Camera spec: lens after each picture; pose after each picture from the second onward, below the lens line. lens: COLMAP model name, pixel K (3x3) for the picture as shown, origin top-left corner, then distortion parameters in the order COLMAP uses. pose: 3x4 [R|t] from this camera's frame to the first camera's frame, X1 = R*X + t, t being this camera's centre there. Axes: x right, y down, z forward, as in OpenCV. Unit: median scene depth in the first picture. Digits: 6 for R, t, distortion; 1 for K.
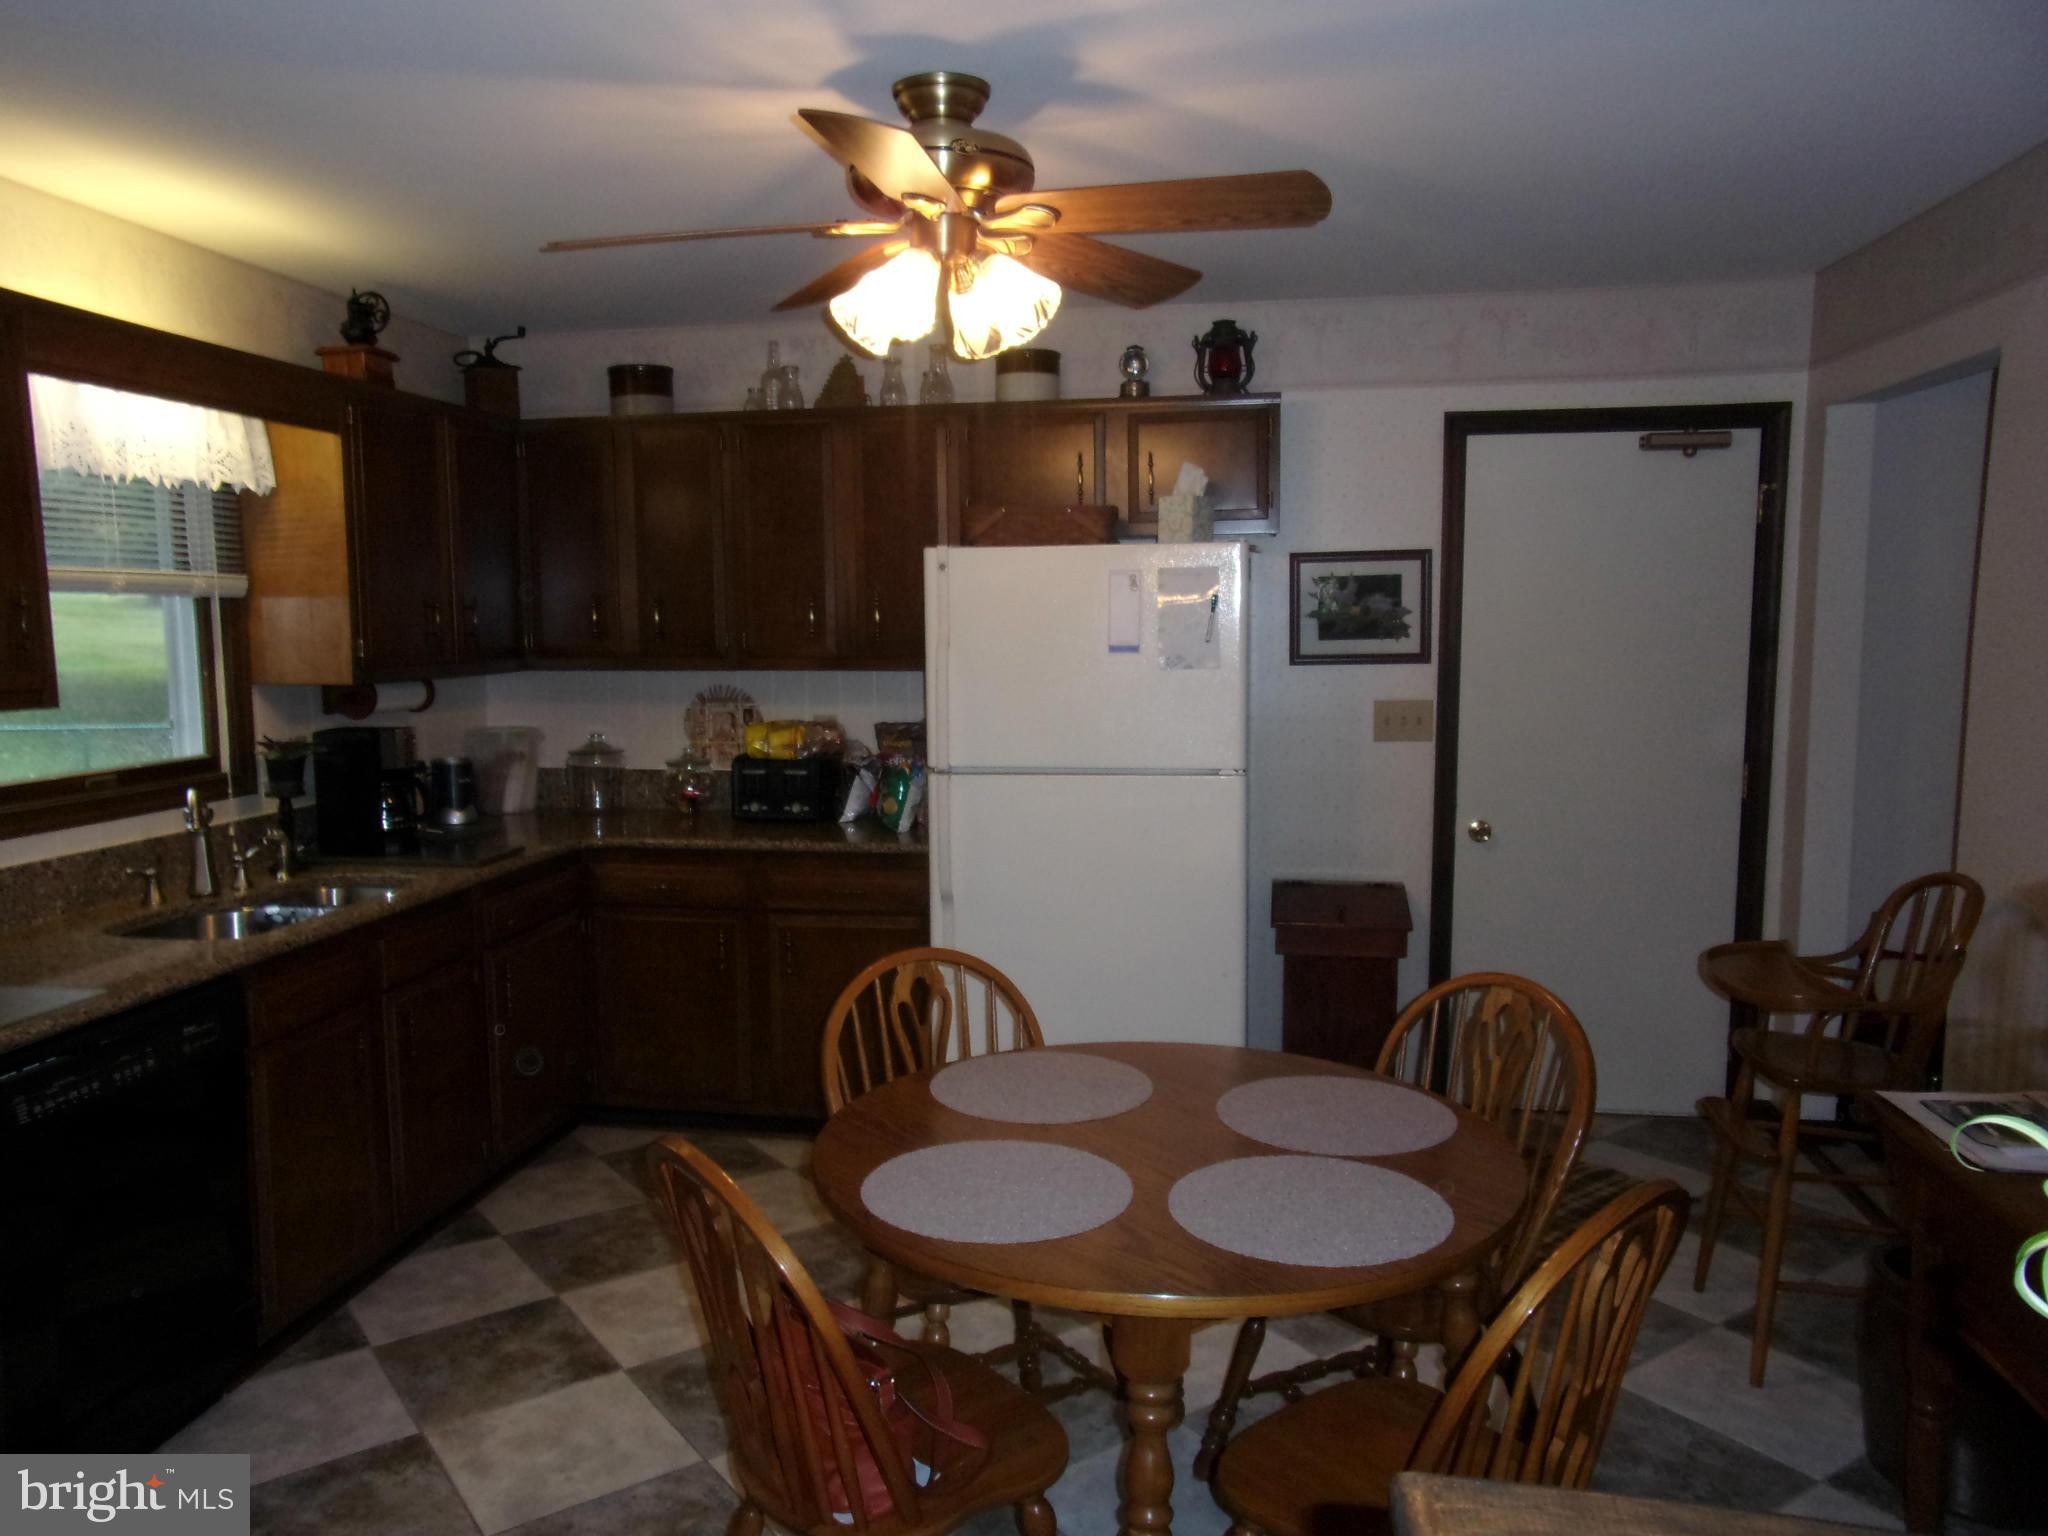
lens RADIAL K [[1516.7, 0, 1011.4], [0, 1516.7, 763.7], [0, 0, 1]] dist [-0.082903, 0.162431]
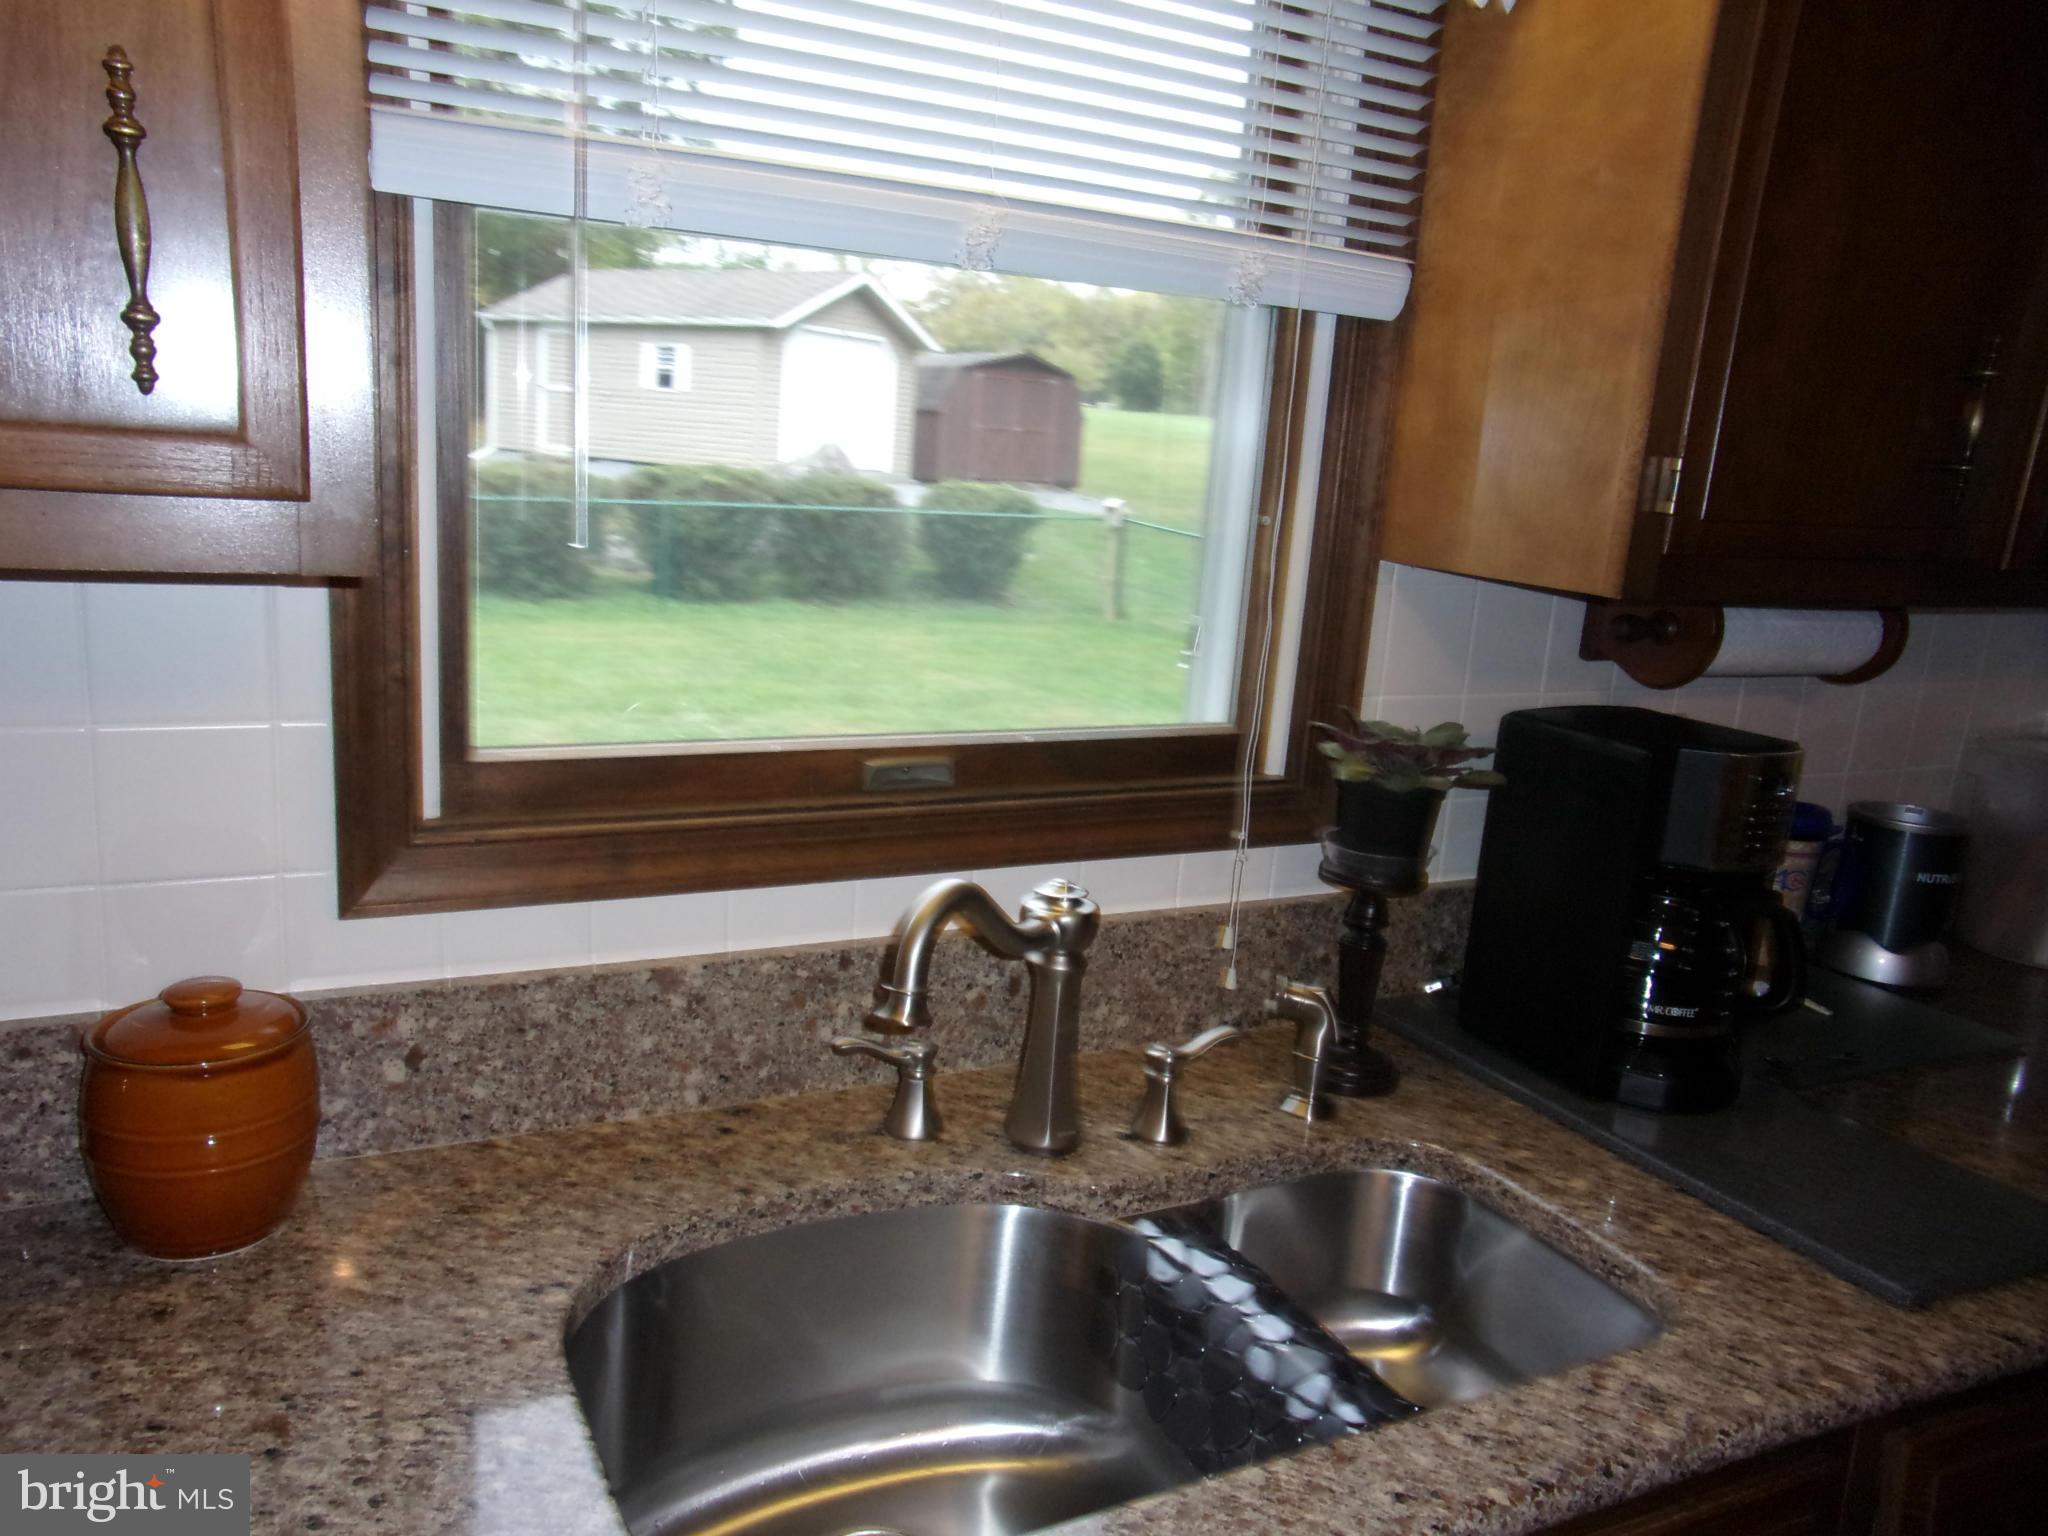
lens RADIAL K [[1516.7, 0, 1011.4], [0, 1516.7, 763.7], [0, 0, 1]] dist [-0.082903, 0.162431]
pose [[0.599988, 0.211436, -0.771562, -0.260922], [-0.154121, 0.976925, 0.147864, -0.045619], [0.785023, 0.030197, 0.618731, 0.701825]]
